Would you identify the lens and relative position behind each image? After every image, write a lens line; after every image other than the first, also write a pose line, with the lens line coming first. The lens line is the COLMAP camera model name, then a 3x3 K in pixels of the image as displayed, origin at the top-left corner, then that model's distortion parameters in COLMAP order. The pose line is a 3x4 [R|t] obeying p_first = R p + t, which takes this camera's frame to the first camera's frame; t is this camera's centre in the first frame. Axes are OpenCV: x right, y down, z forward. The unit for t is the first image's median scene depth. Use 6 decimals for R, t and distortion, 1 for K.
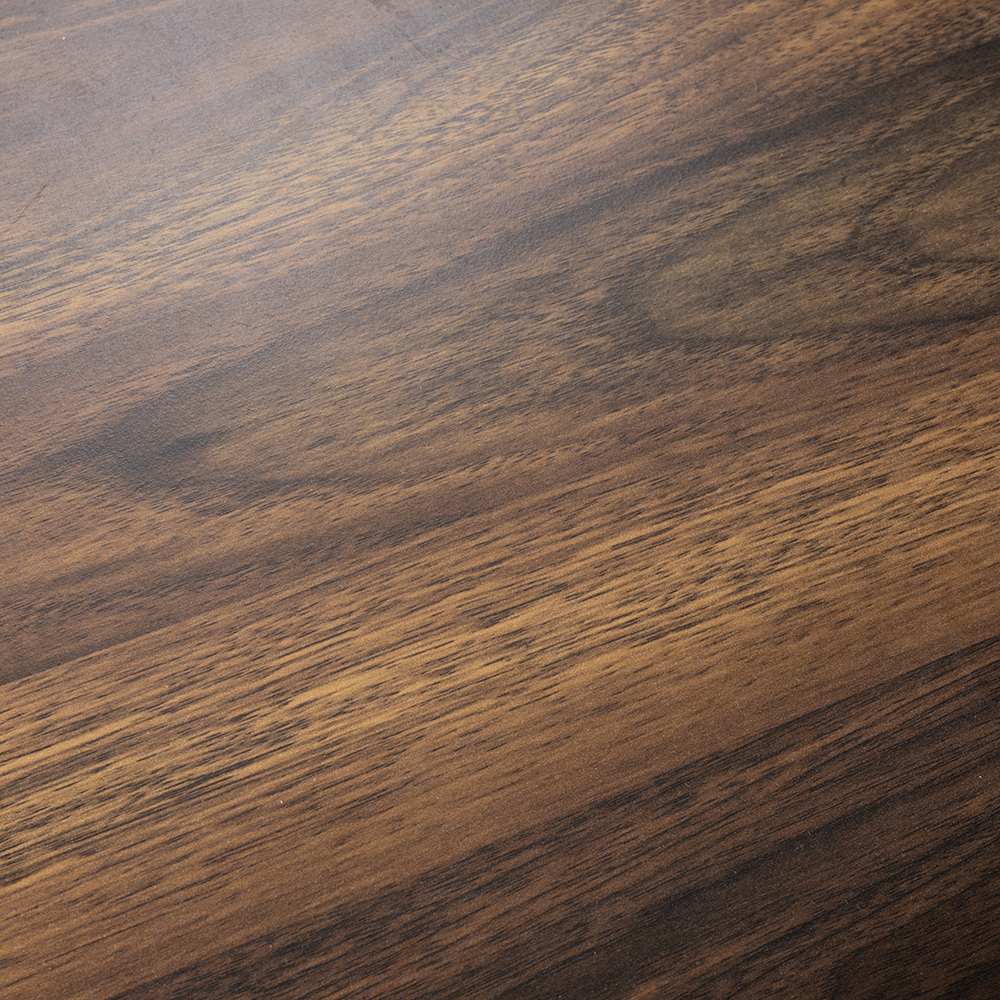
lens RADIAL K [[2146.1, 0, 500.0], [0, 2146.1, 500.0], [0, 0, 1]] dist [-0.019858, 0.119129]
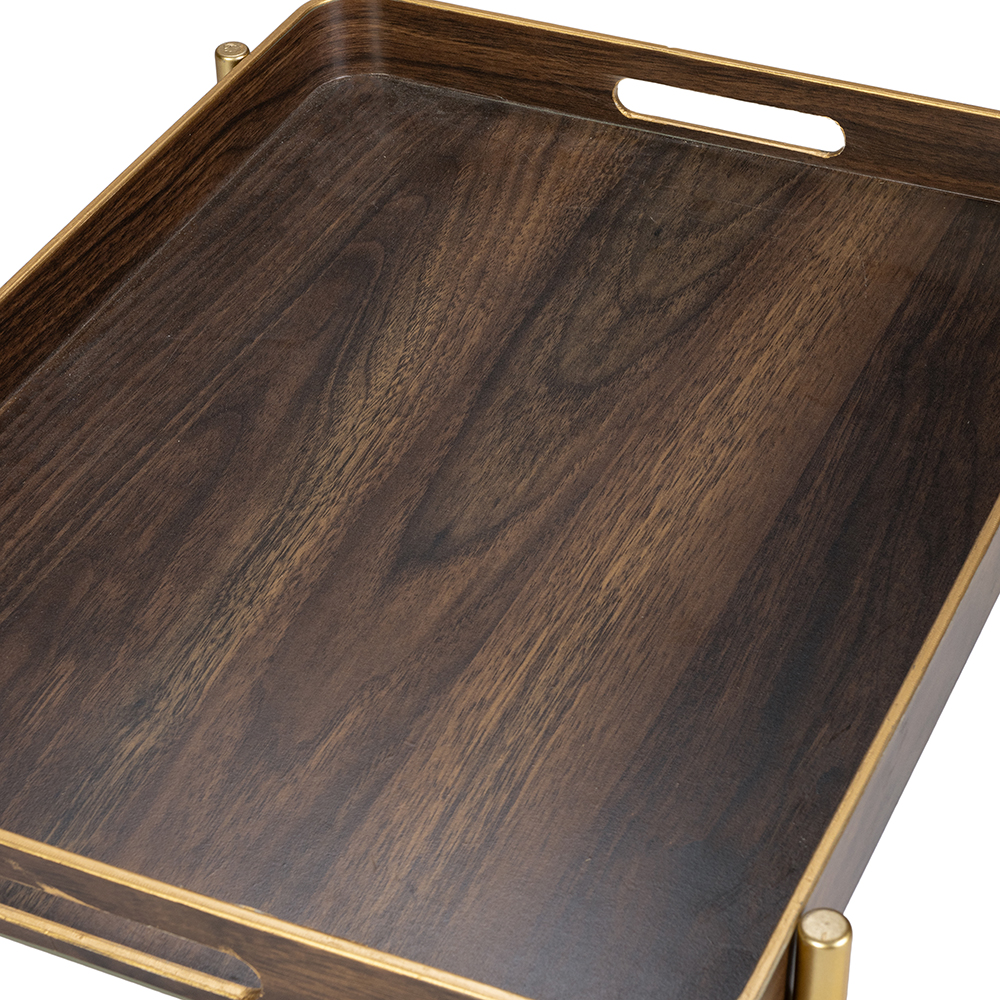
lens RADIAL K [[2146.1, 0, 500.0], [0, 2146.1, 500.0], [0, 0, 1]] dist [-0.019858, 0.119129]
pose [[0.772200, -0.490794, 0.403521, -0.796069], [0.590723, 0.788444, -0.171473, 0.275793], [-0.233996, 0.370780, 0.898759, -0.565289]]
